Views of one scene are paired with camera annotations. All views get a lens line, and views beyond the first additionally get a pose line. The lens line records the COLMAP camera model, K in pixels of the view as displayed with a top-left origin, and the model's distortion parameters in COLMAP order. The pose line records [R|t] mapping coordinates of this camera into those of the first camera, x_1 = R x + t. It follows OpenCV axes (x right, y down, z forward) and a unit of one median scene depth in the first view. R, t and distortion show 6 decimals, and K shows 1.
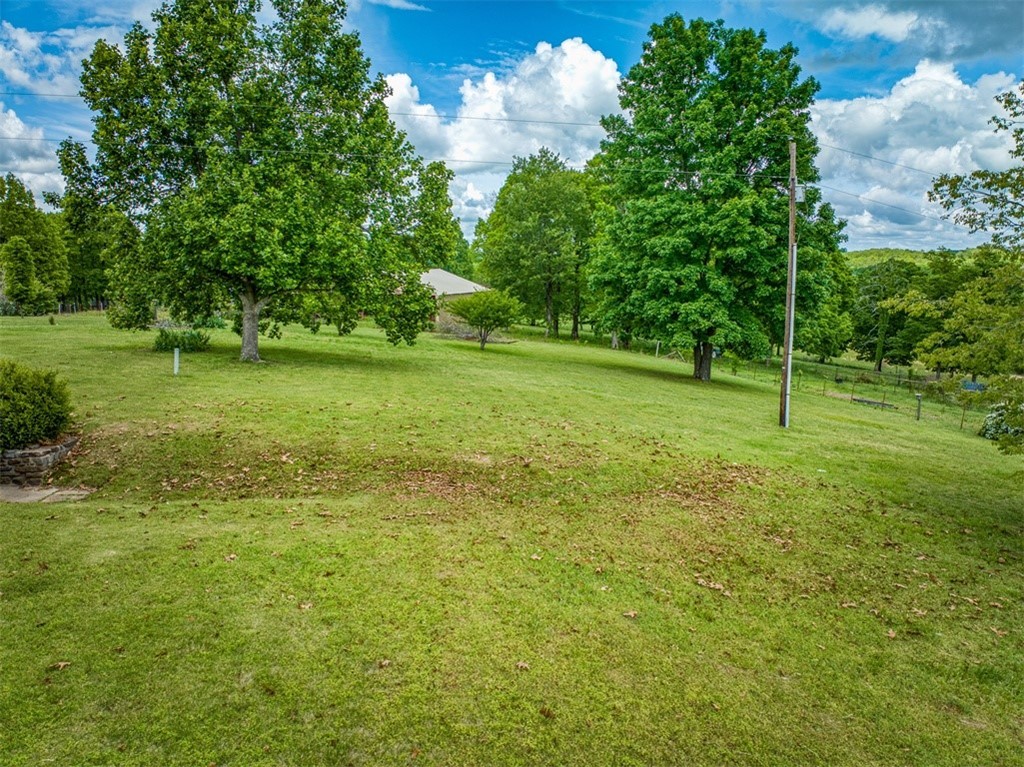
lens RADIAL K [[720.2, 0, 512.3], [0, 720.2, 377.6], [0, 0, 1]] dist [-0.022959, -0.027297]
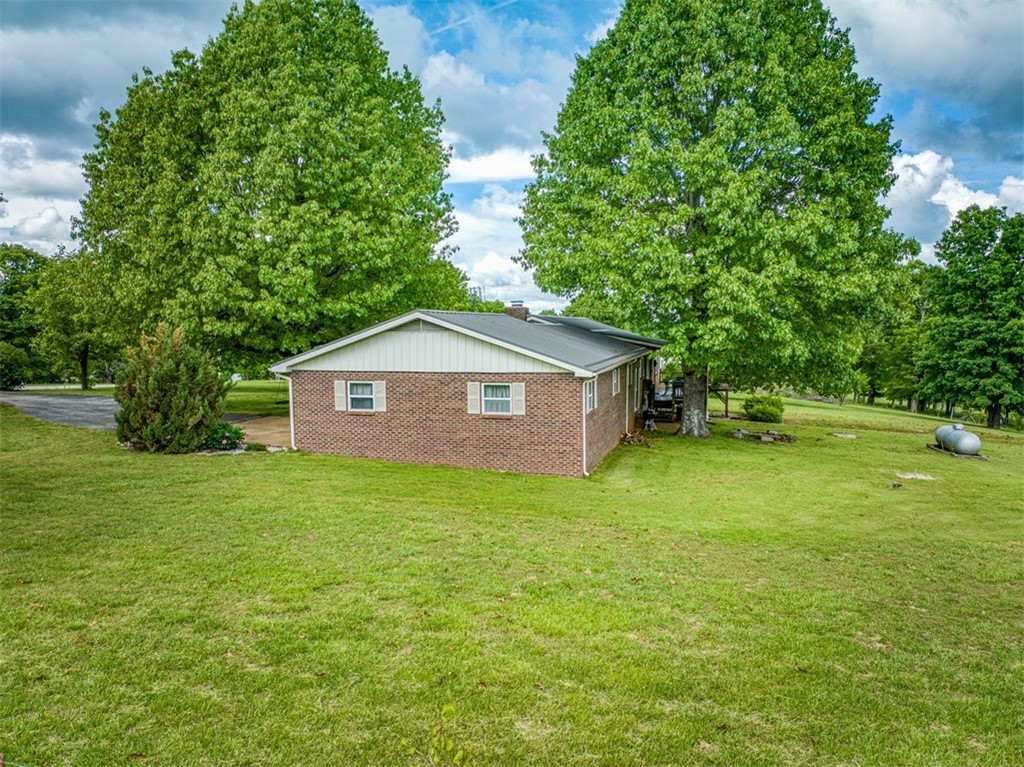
lens RADIAL K [[720.2, 0, 513.0], [0, 720.2, 386.7], [0, 0, 1]] dist [-0.022959, -0.027297]
pose [[0.947606, 0.017392, -0.318968, -0.270034], [-0.044345, 0.996011, -0.077434, 0.090026], [0.316349, 0.087521, 0.944597, -0.904497]]
